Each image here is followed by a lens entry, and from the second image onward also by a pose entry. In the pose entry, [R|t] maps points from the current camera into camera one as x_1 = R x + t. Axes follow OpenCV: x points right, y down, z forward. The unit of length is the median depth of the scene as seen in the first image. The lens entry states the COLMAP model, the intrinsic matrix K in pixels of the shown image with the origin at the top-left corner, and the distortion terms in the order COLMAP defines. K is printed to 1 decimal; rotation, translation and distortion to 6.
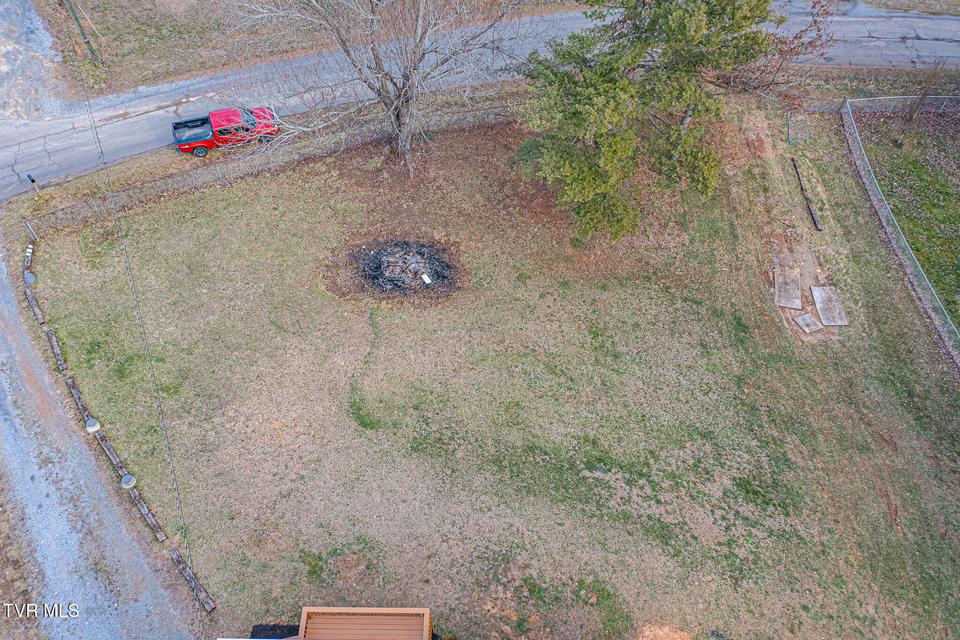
lens RADIAL K [[761.5, 0, 480.4], [0, 761.5, 317.6], [0, 0, 1]] dist [-0.013211, 0.003422]
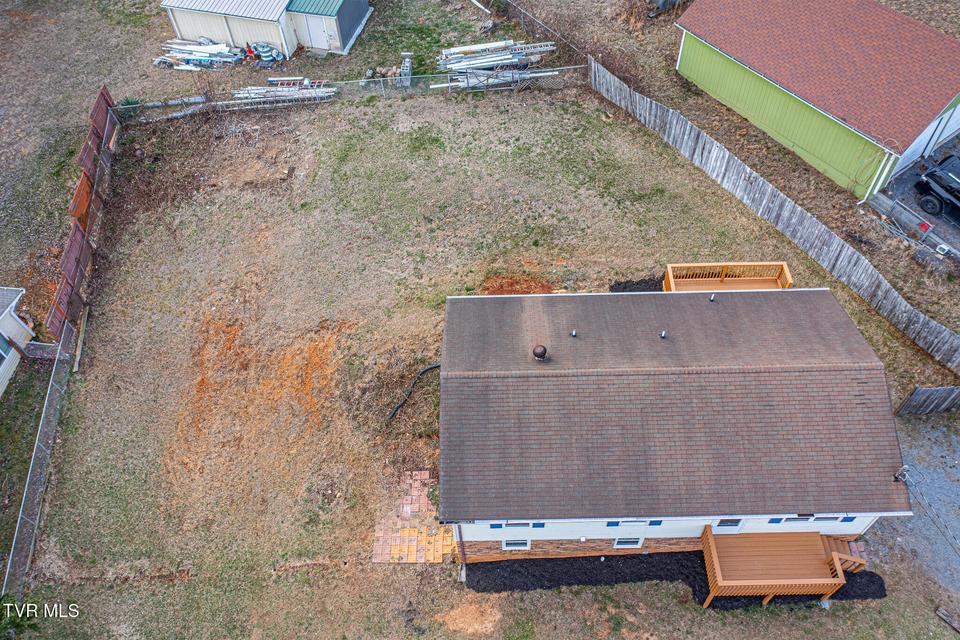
lens RADIAL K [[761.5, 0, 482.4], [0, 761.5, 319.3], [0, 0, 1]] dist [-0.013211, 0.003422]
pose [[-0.998167, 0.052383, 0.030315, 0.126227], [0.017398, -0.231399, 0.972703, -0.336971], [0.057968, 0.971448, 0.230064, 0.263304]]
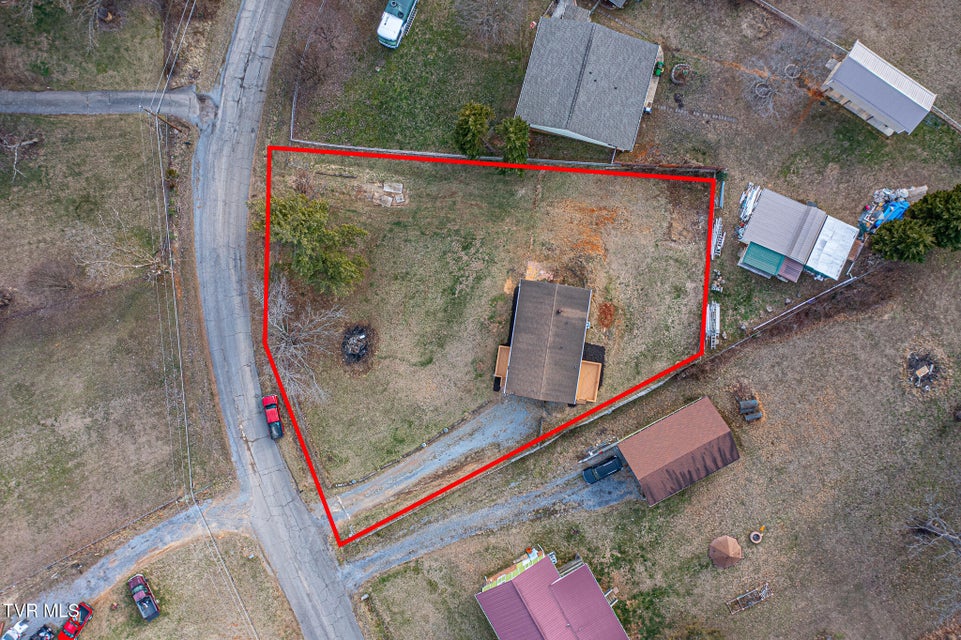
lens RADIAL K [[762.3, 0, 482.8], [0, 762.3, 320.6], [0, 0, 1]] dist [-0.013211, 0.003422]
pose [[0.130183, -0.991088, 0.028227, -0.038678], [0.787430, 0.120648, 0.604481, -1.412702], [-0.602500, -0.056466, 0.796119, -1.426341]]
